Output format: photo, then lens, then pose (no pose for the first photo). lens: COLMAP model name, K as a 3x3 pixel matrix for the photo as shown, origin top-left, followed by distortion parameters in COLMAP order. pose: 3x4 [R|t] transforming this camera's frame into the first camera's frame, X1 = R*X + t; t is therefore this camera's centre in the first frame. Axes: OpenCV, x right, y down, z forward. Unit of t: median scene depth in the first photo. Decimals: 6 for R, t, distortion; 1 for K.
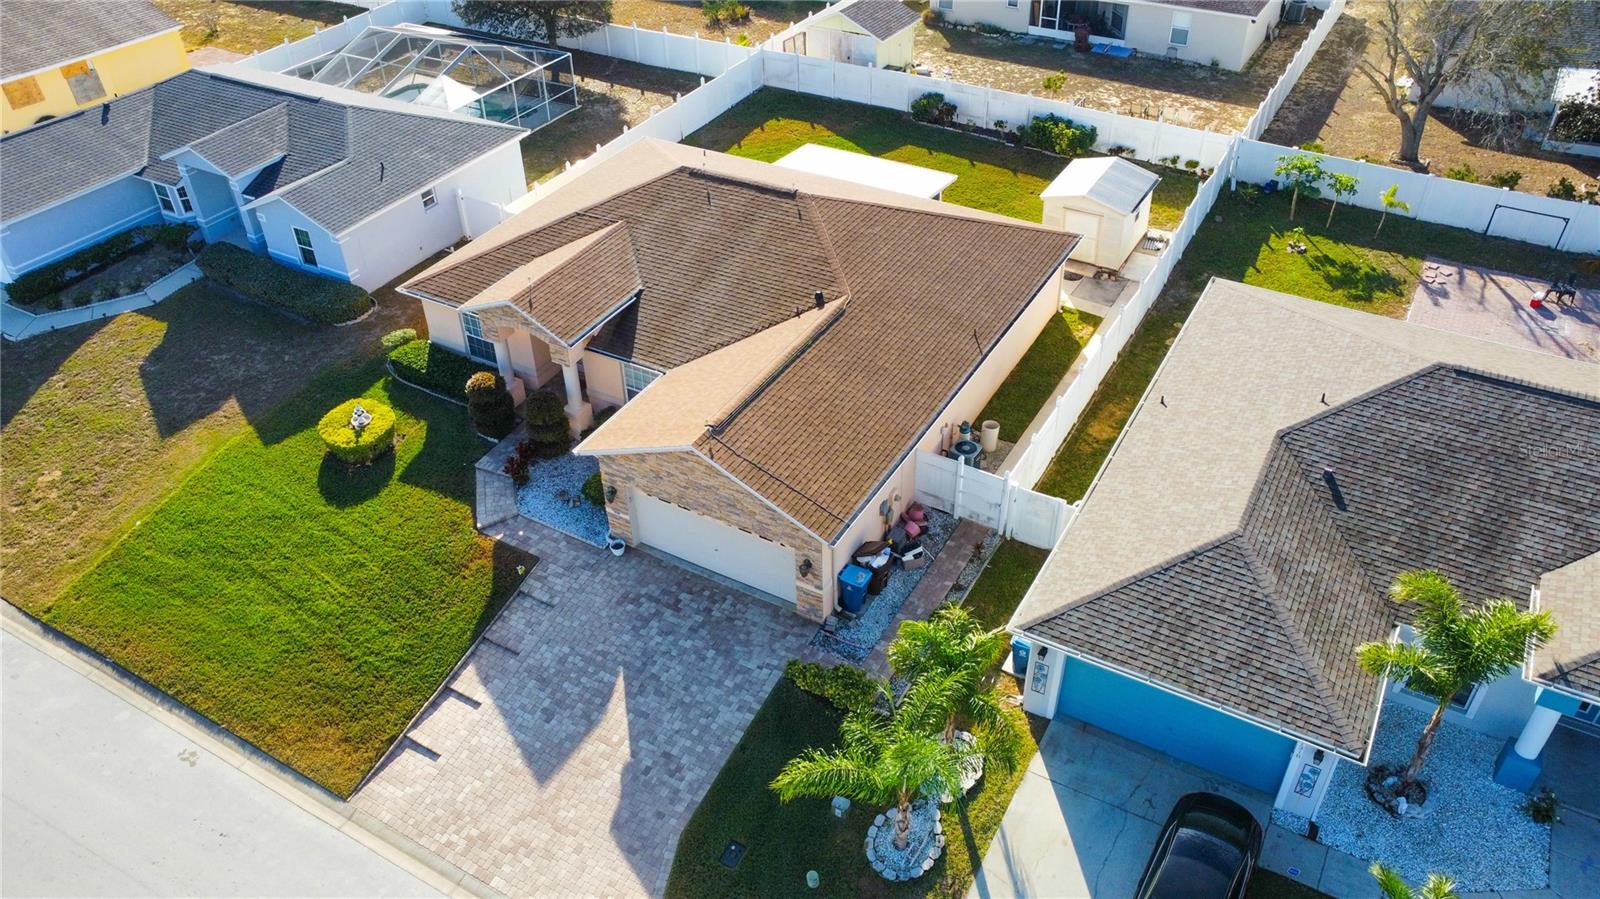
lens RADIAL K [[1170.3, 0, 800.8], [0, 1170.3, 456.2], [0, 0, 1]] dist [-0.109976, 0.157904]
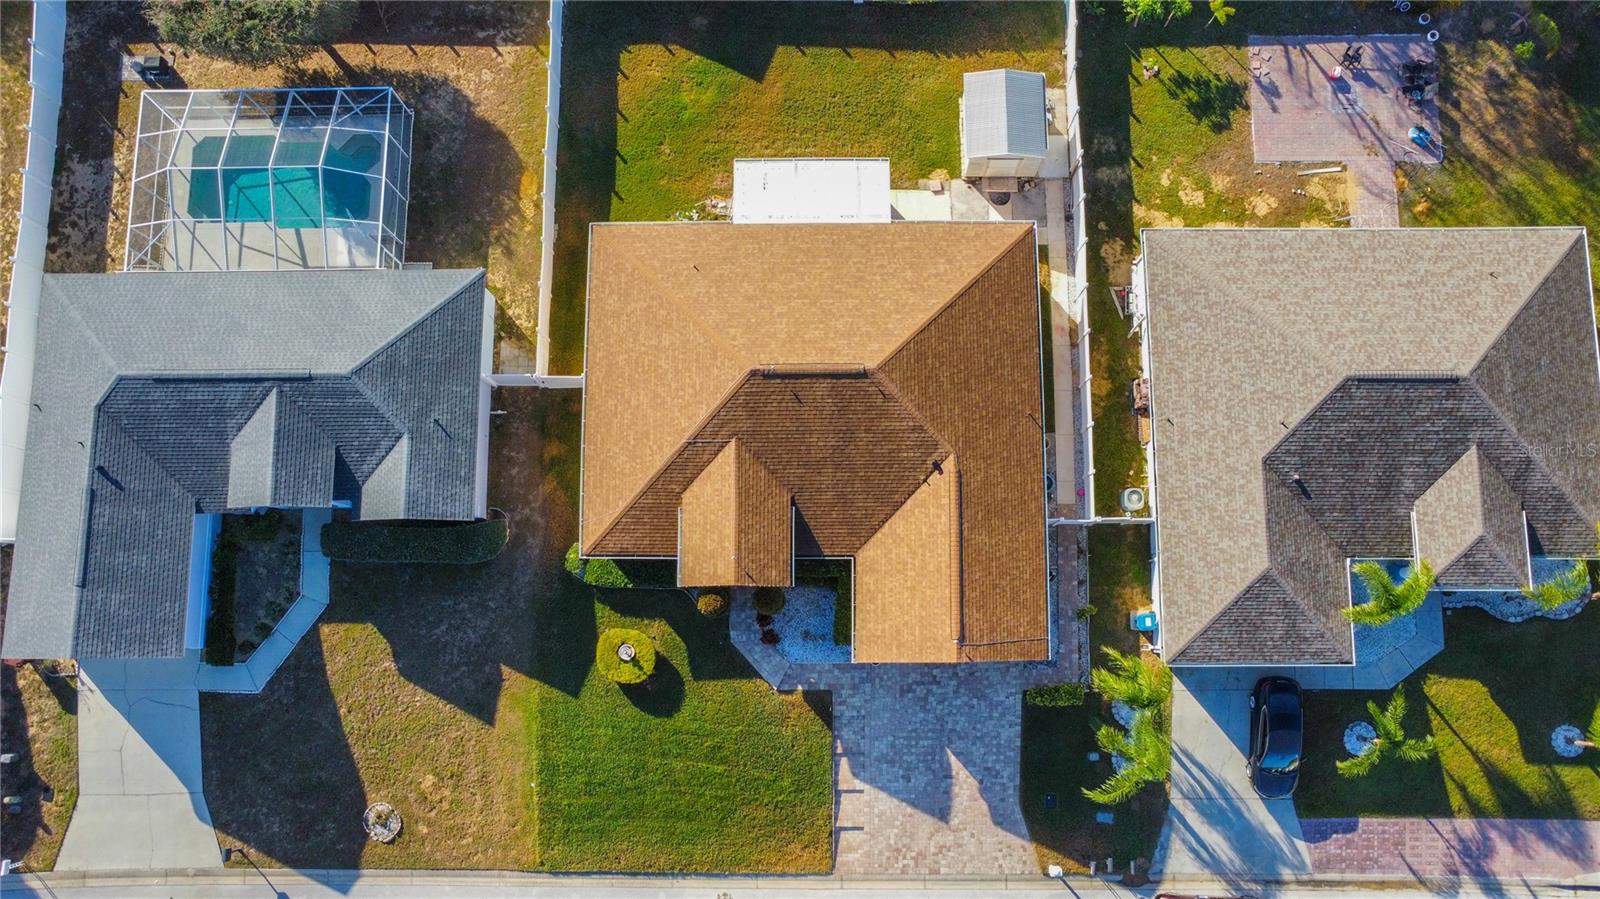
lens RADIAL K [[1170.3, 0, 792.4], [0, 1170.3, 432.8], [0, 0, 1]] dist [-0.109976, 0.157904]
pose [[0.868016, -0.489636, 0.082489, -0.205967], [0.310345, 0.664670, 0.679632, -1.055559], [-0.387600, -0.564331, 0.728901, 0.095164]]
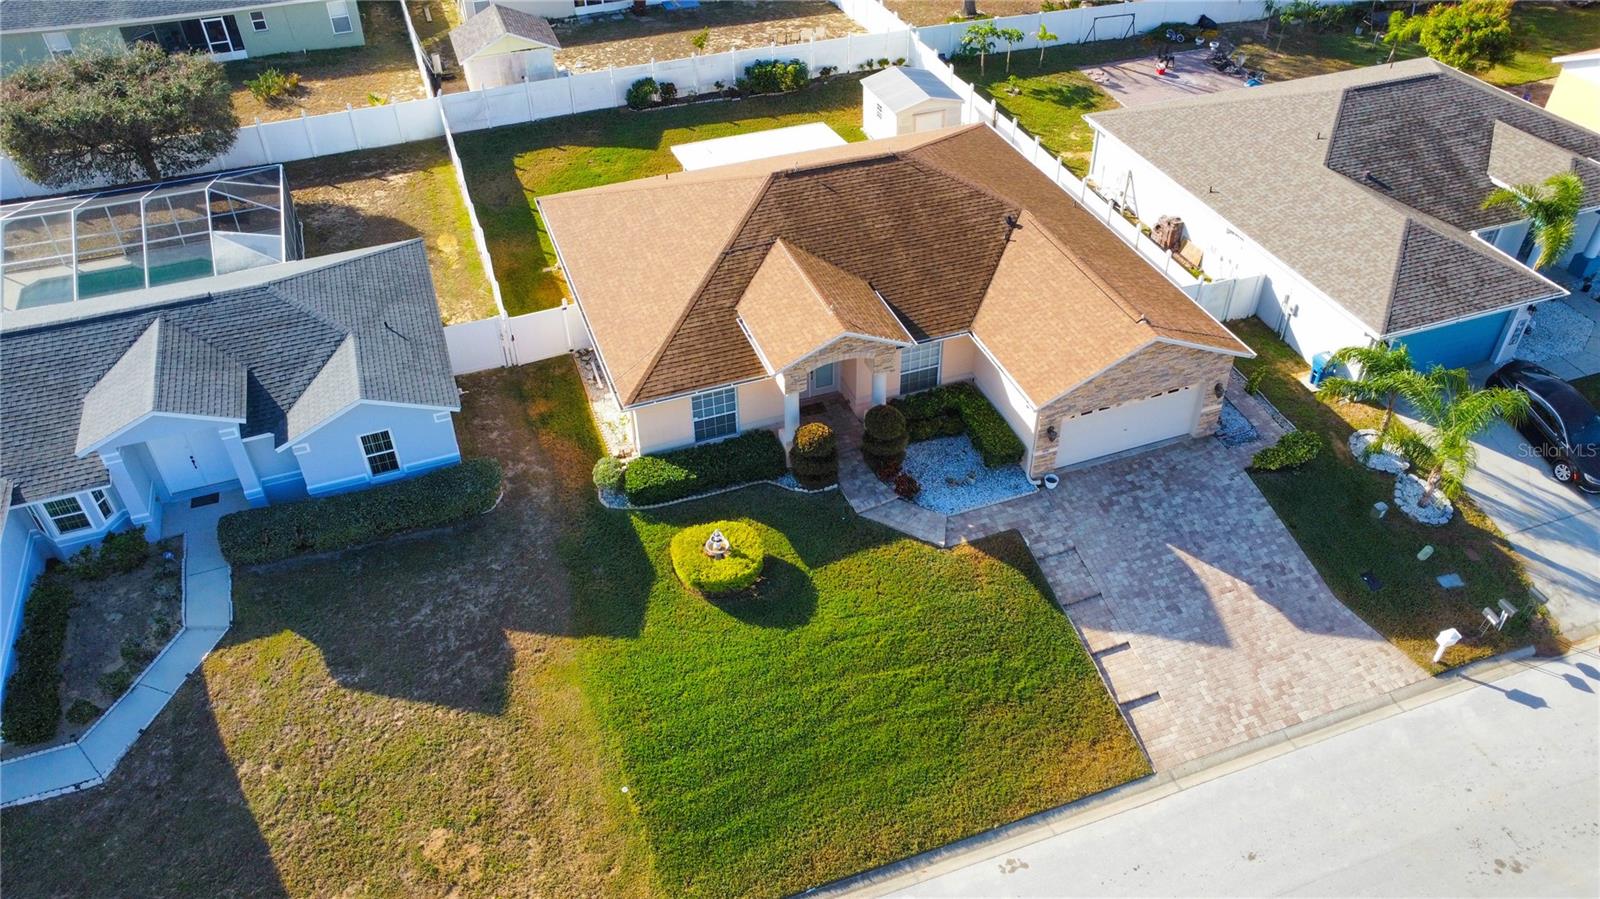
lens RADIAL K [[1170.3, 0, 791.6], [0, 1170.3, 454.8], [0, 0, 1]] dist [-0.109976, 0.157904]
pose [[0.649002, -0.478139, 0.591759, -0.846755], [0.468606, 0.863996, 0.184170, -0.230432], [-0.599337, 0.157775, 0.784795, 0.257360]]
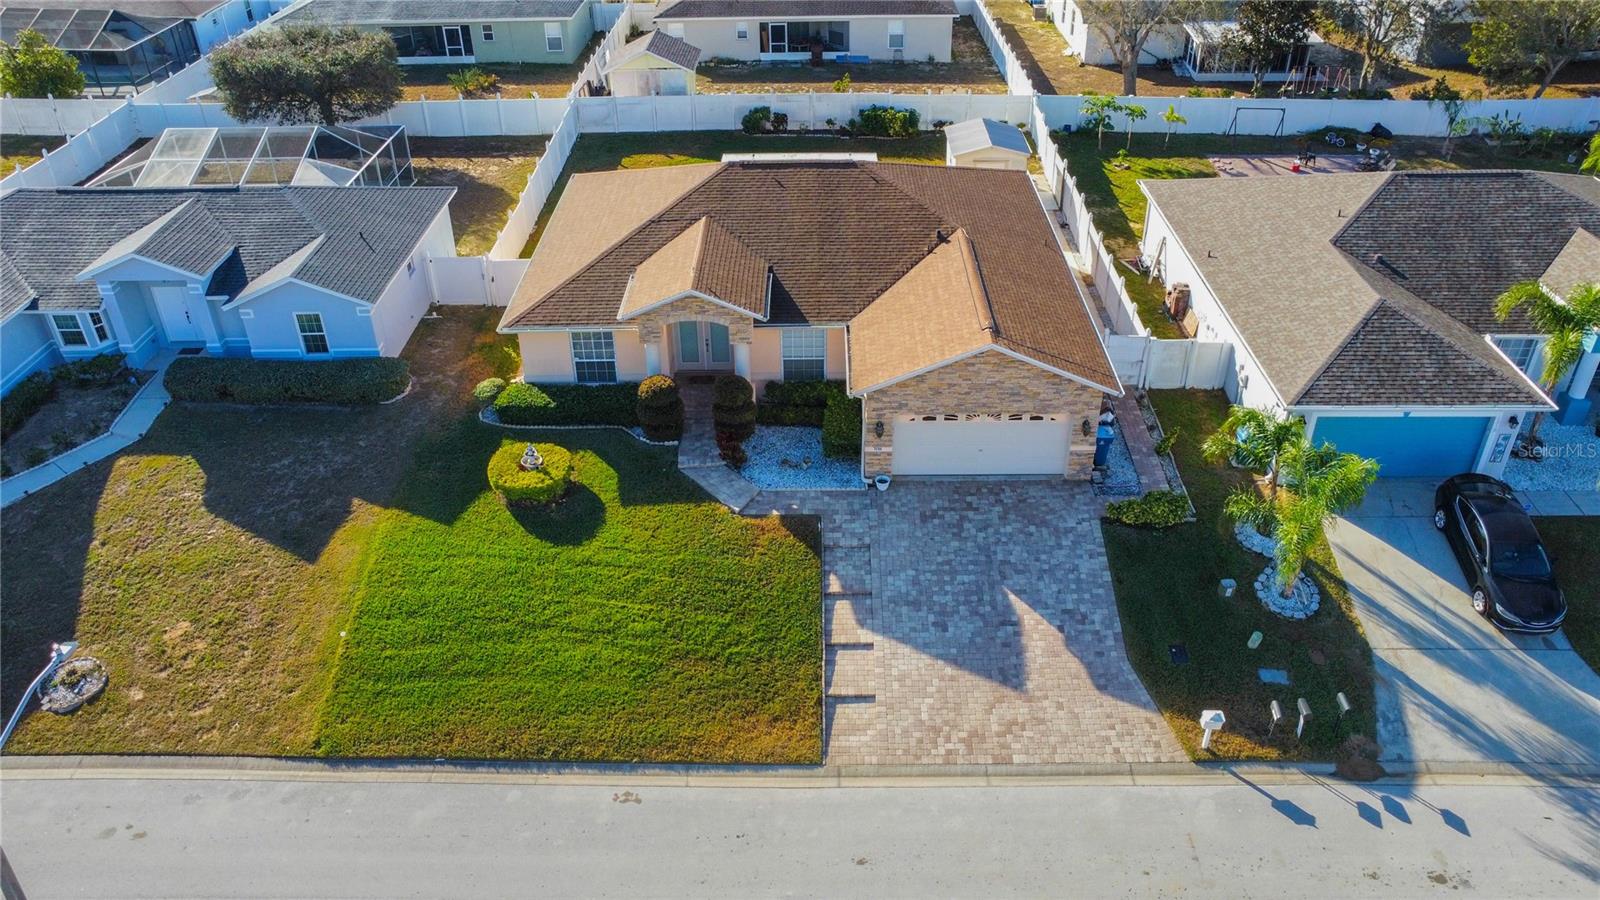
lens RADIAL K [[1170.3, 0, 795.8], [0, 1170.3, 455.0], [0, 0, 1]] dist [-0.109976, 0.157904]
pose [[0.874015, -0.262320, 0.409006, -0.585624], [0.295605, 0.955119, -0.019112, 0.045896], [-0.385636, 0.137608, 0.912331, 0.050006]]
